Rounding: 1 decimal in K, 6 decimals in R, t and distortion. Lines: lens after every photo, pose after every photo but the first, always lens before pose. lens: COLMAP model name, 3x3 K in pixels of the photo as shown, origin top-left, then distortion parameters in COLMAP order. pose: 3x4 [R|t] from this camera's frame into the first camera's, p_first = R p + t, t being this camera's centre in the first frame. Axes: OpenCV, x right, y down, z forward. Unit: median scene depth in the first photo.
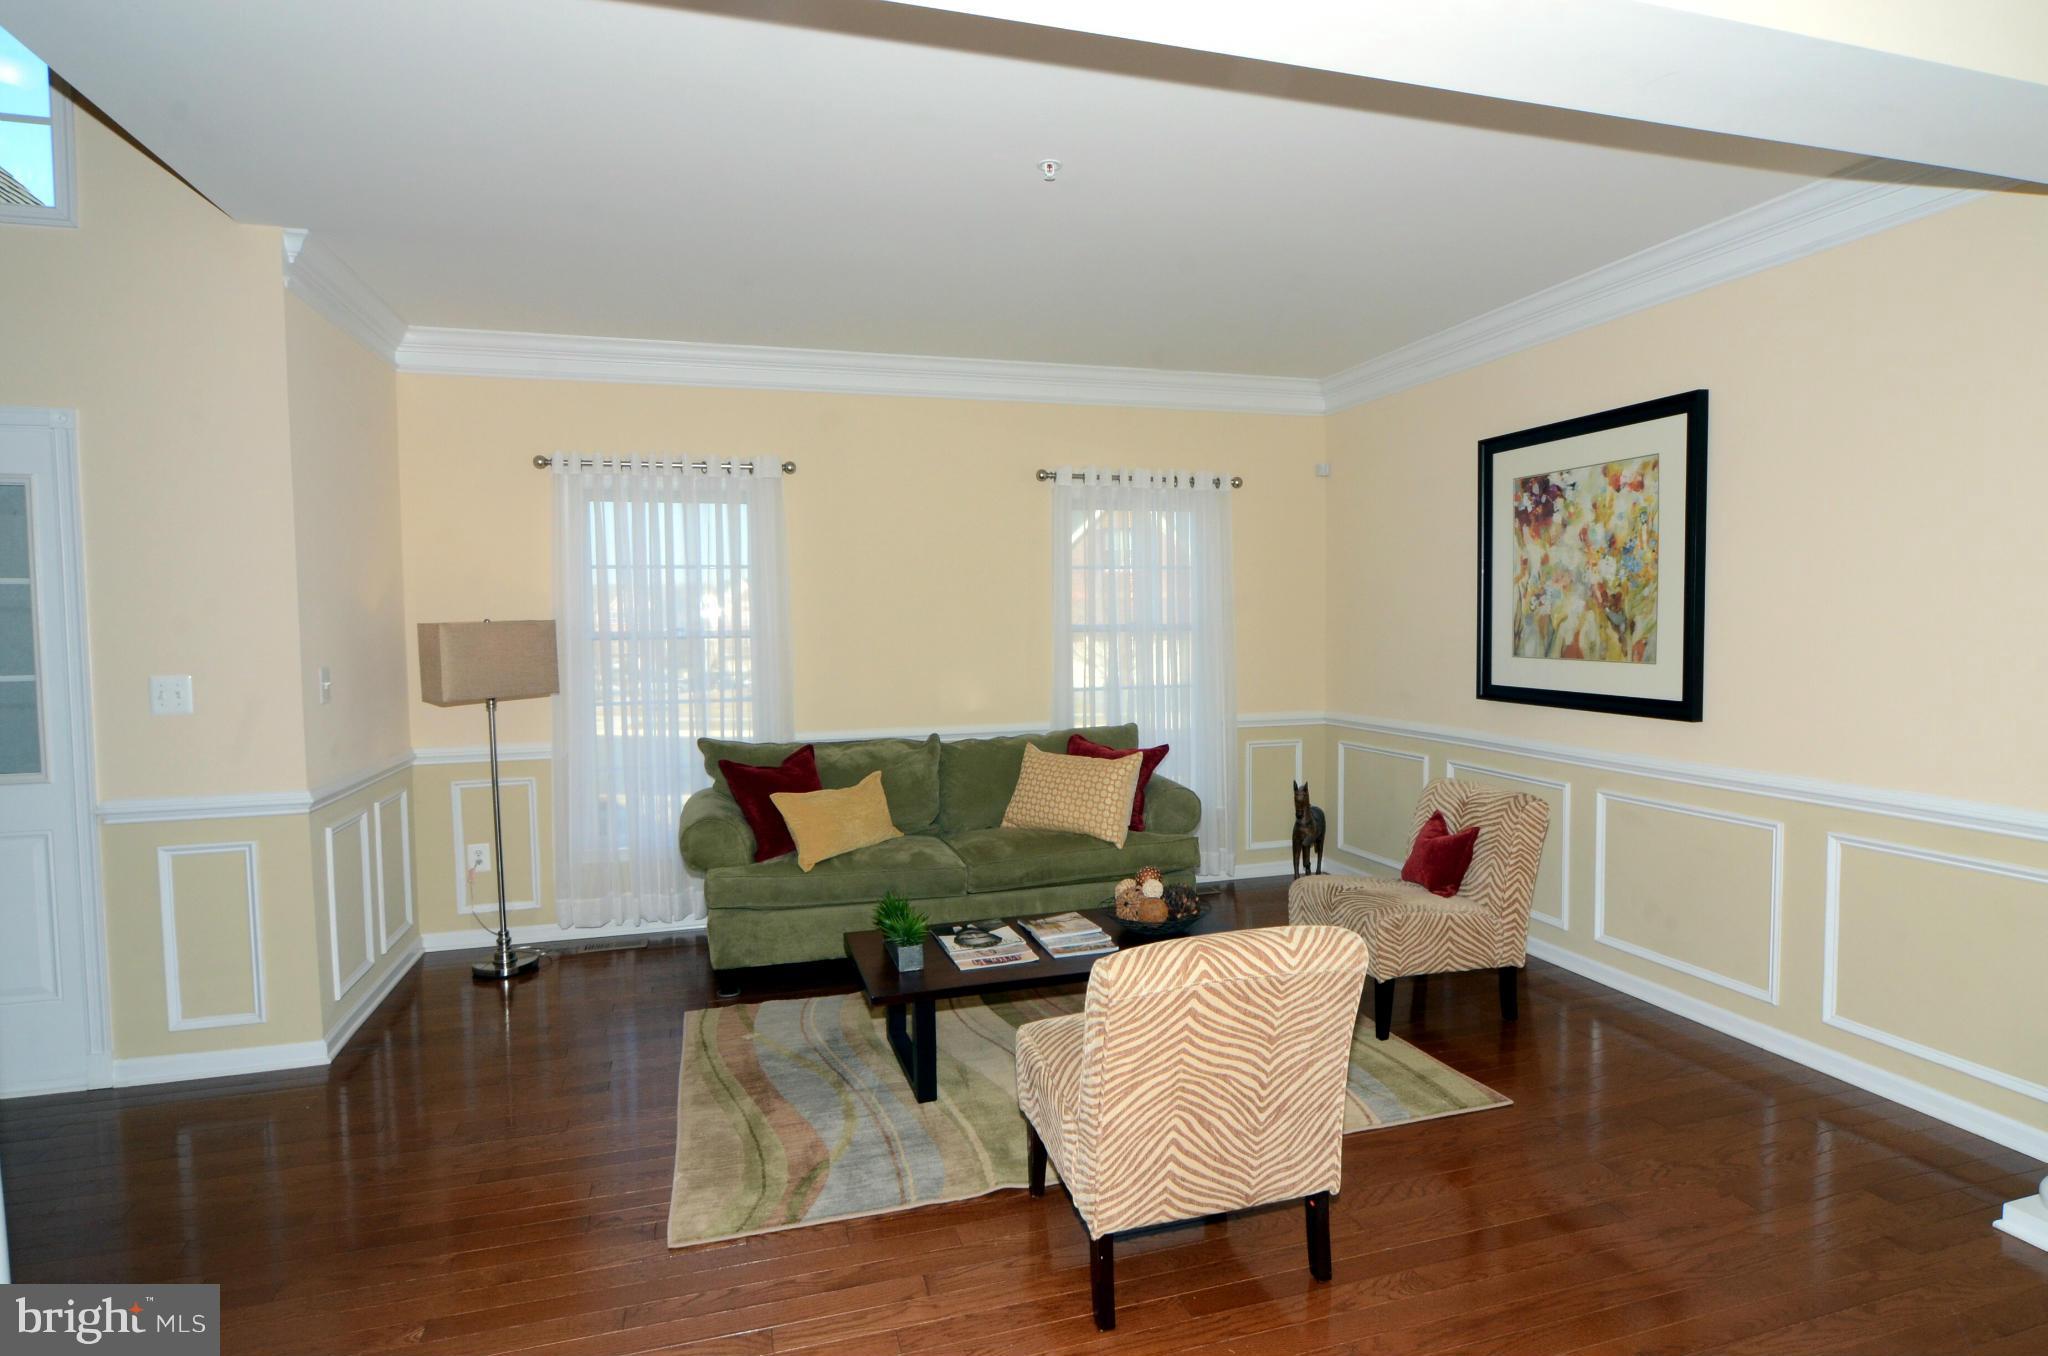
lens RADIAL K [[1090.5, 0, 1037.0], [0, 1090.5, 680.1], [0, 0, 1]] dist [-0.008231, -0.000388]
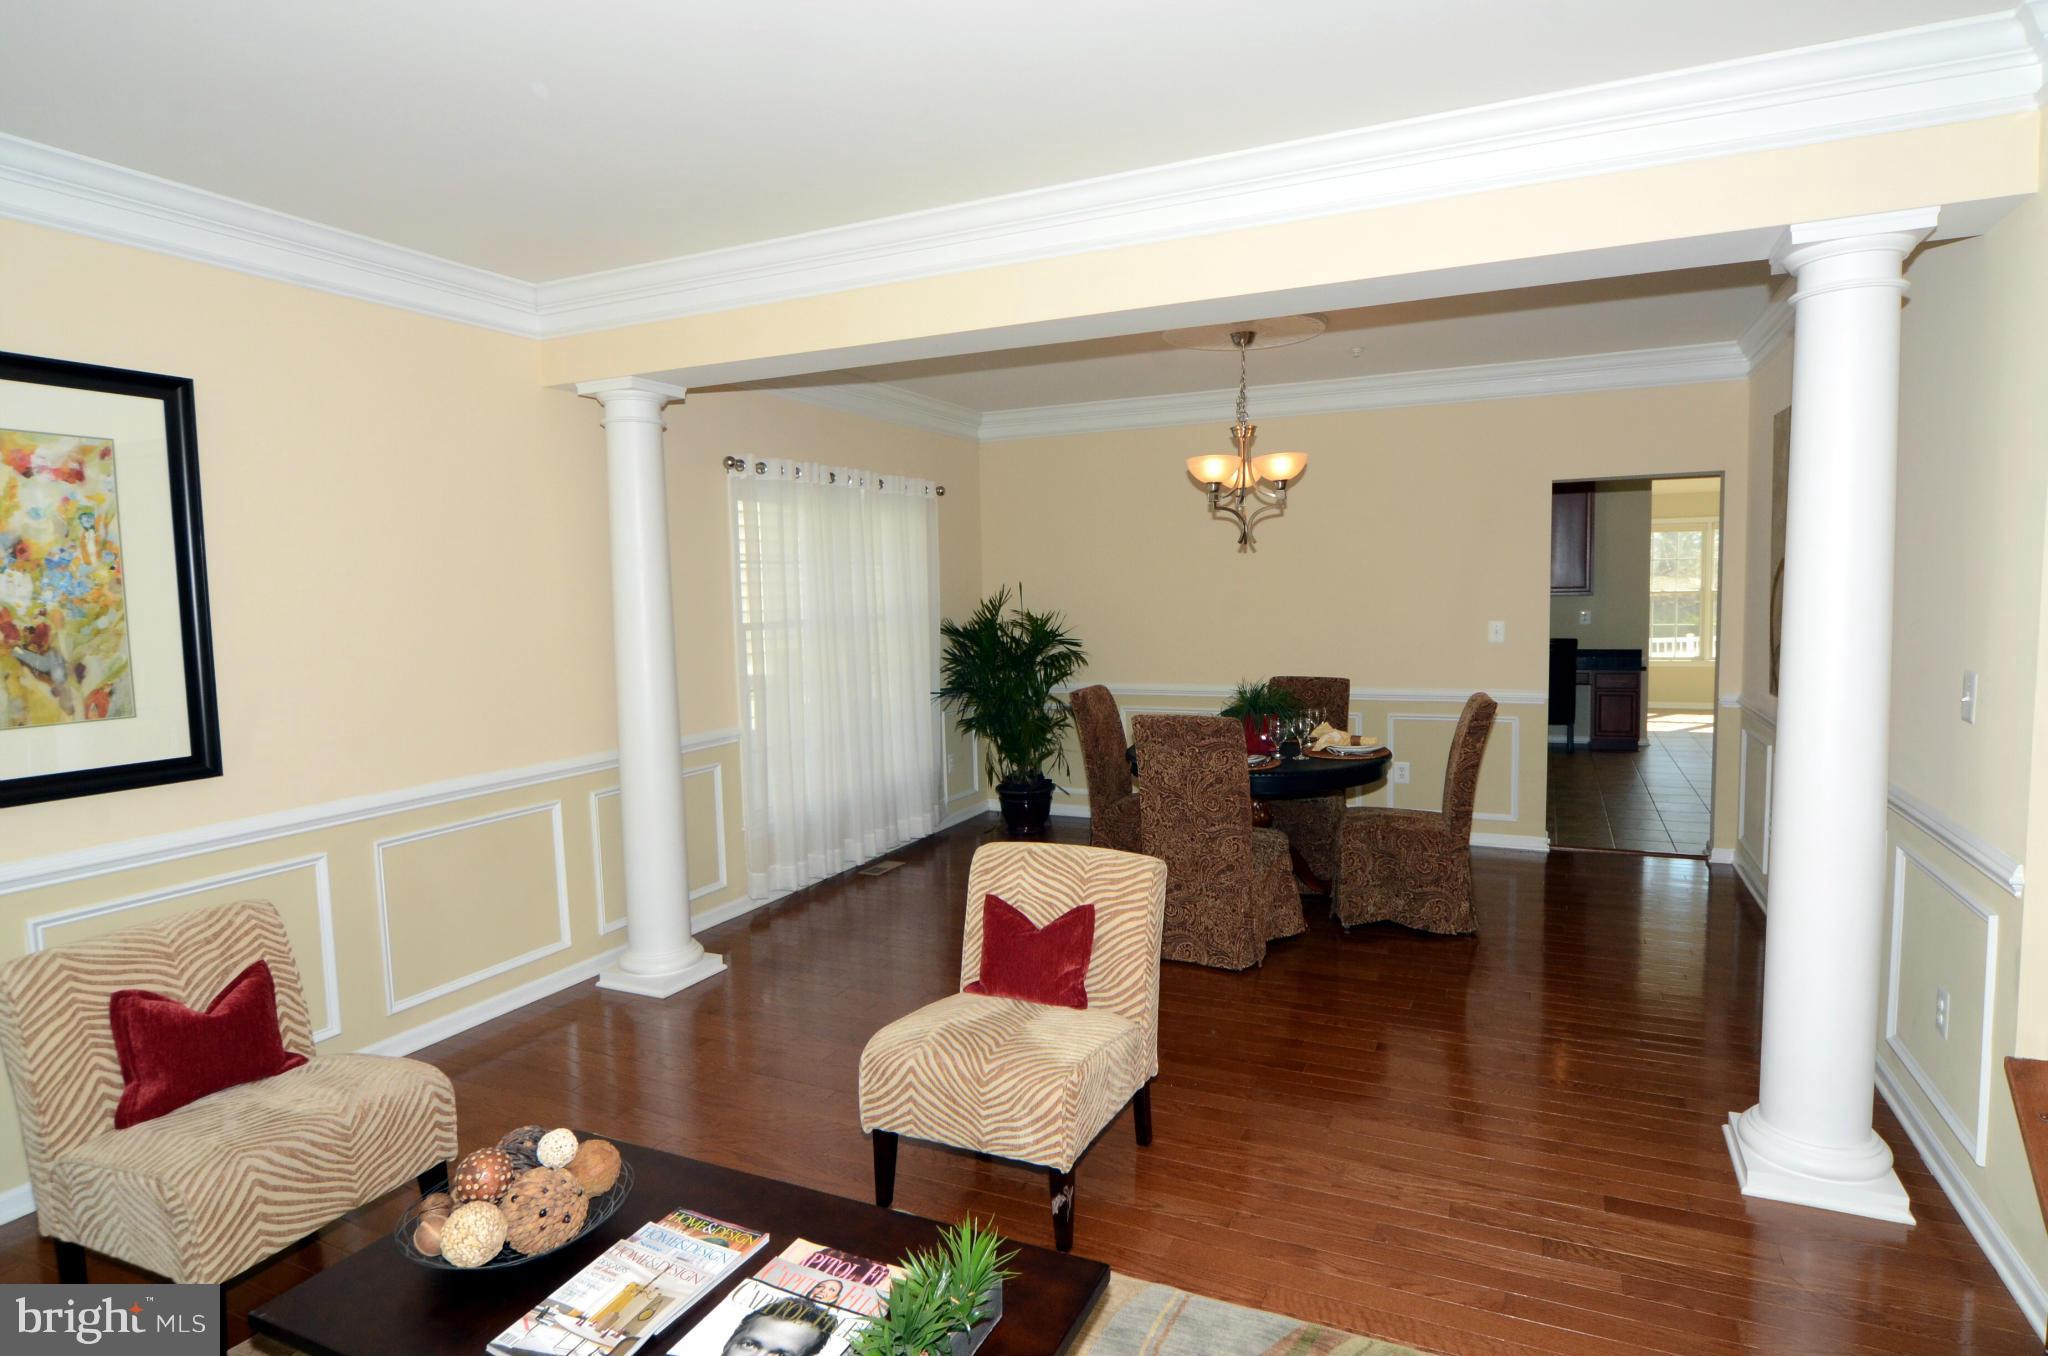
lens RADIAL K [[1090.5, 0, 1074.4], [0, 1090.5, 686.3], [0, 0, 1]] dist [-0.008231, -0.000388]
pose [[-0.764229, -0.031329, 0.644183, -0.394117], [0.068087, 0.989319, 0.128889, -0.083257], [-0.641340, 0.142361, -0.753934, 1.072016]]
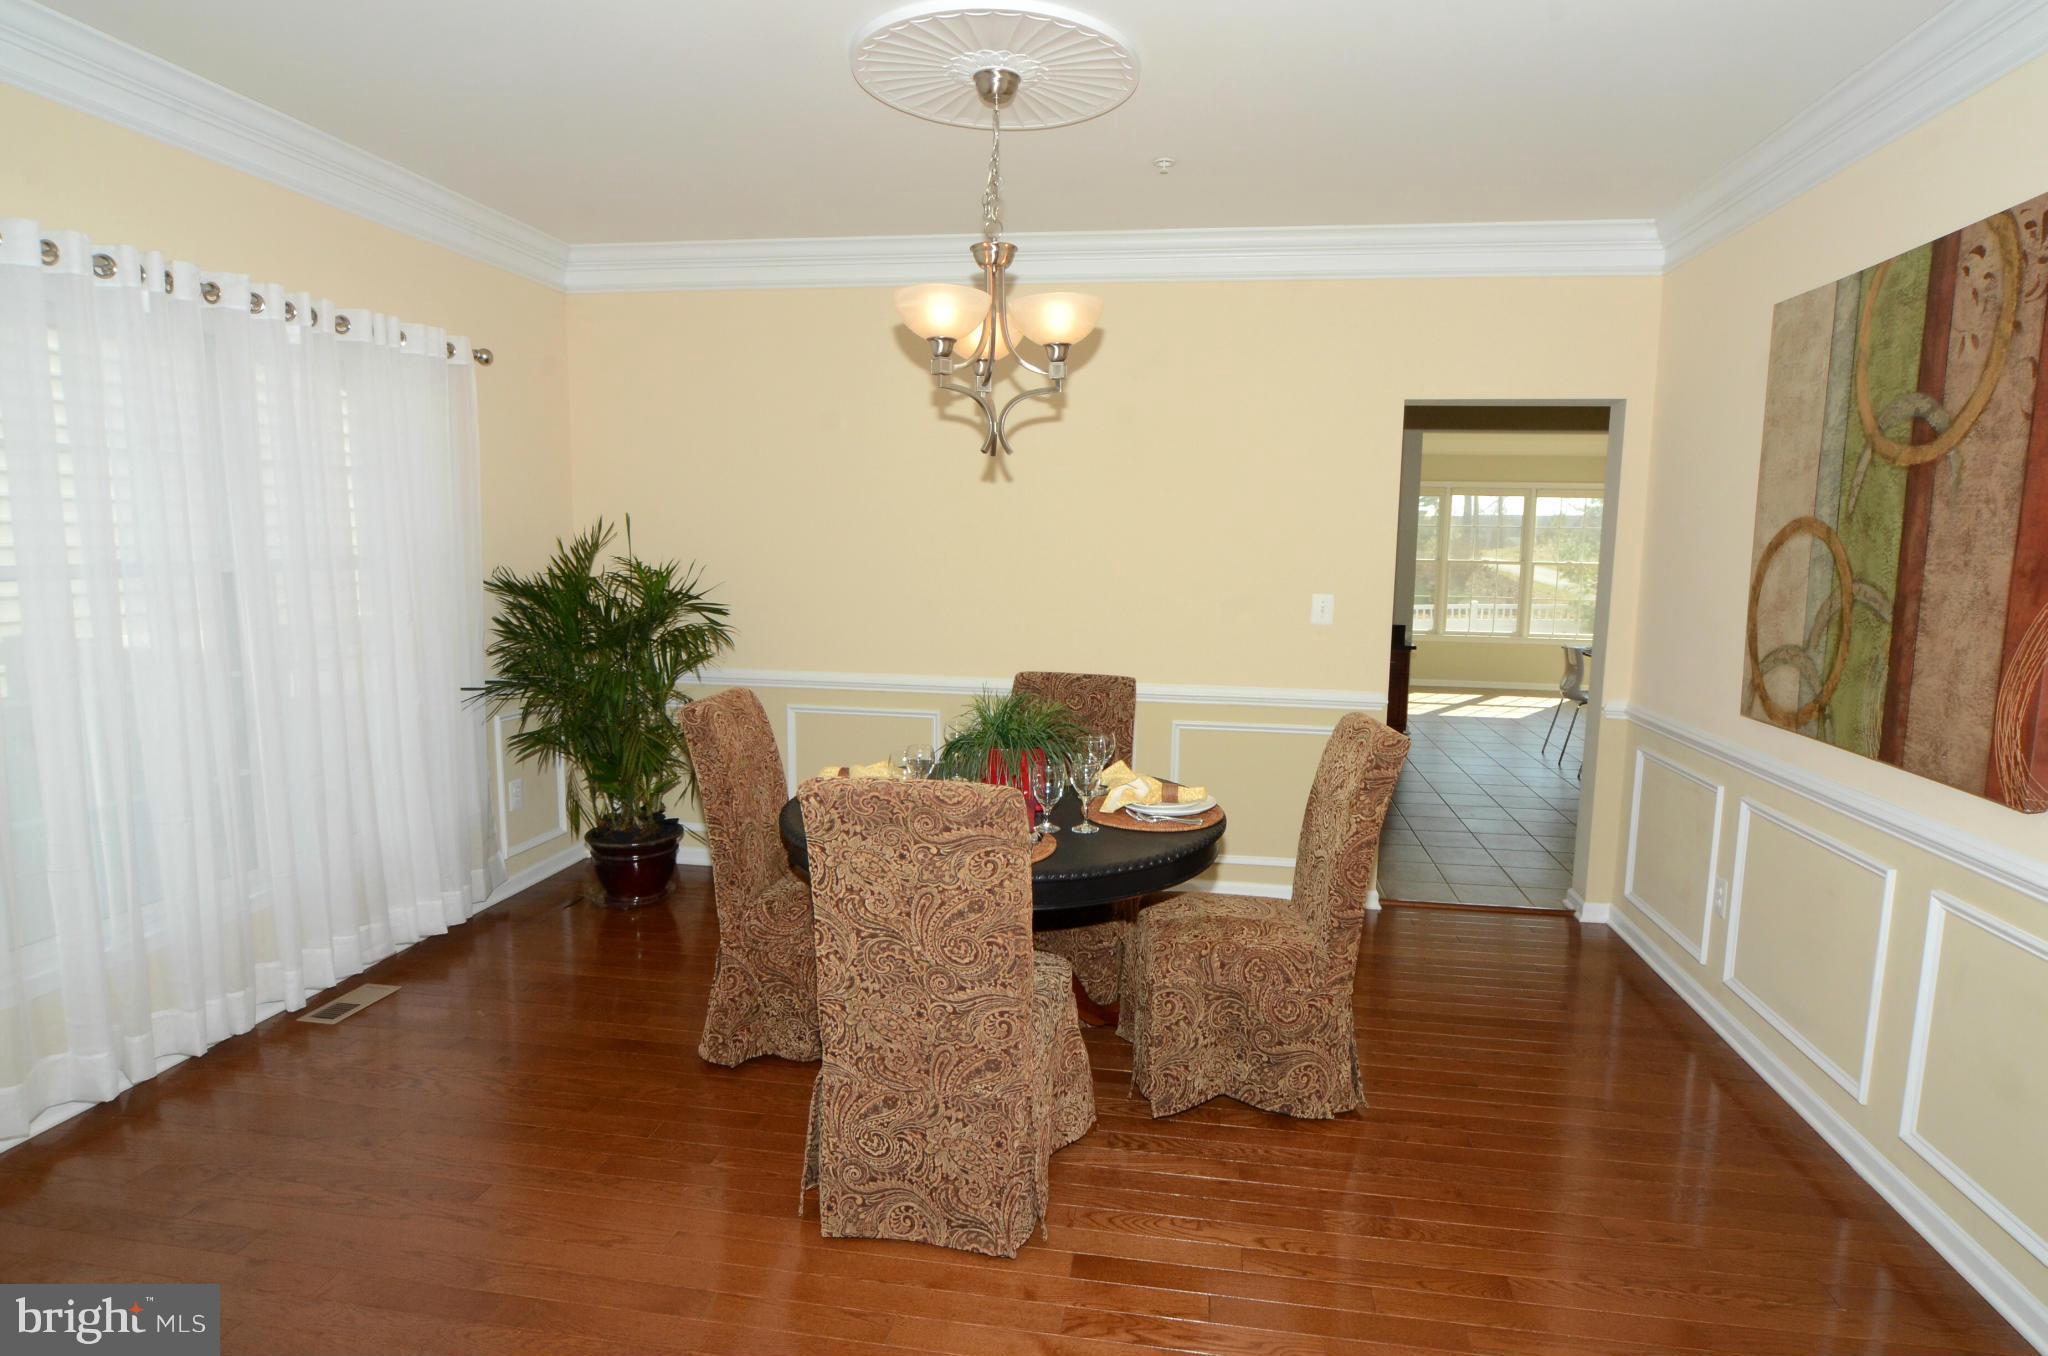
lens RADIAL K [[1090.5, 0, 1069.2], [0, 1090.5, 675.0], [0, 0, 1]] dist [-0.008231, -0.000388]
pose [[-0.906292, -0.056474, 0.418861, -0.093681], [0.018283, 0.984867, 0.172346, -0.051160], [-0.422256, 0.163854, -0.891545, 0.632192]]
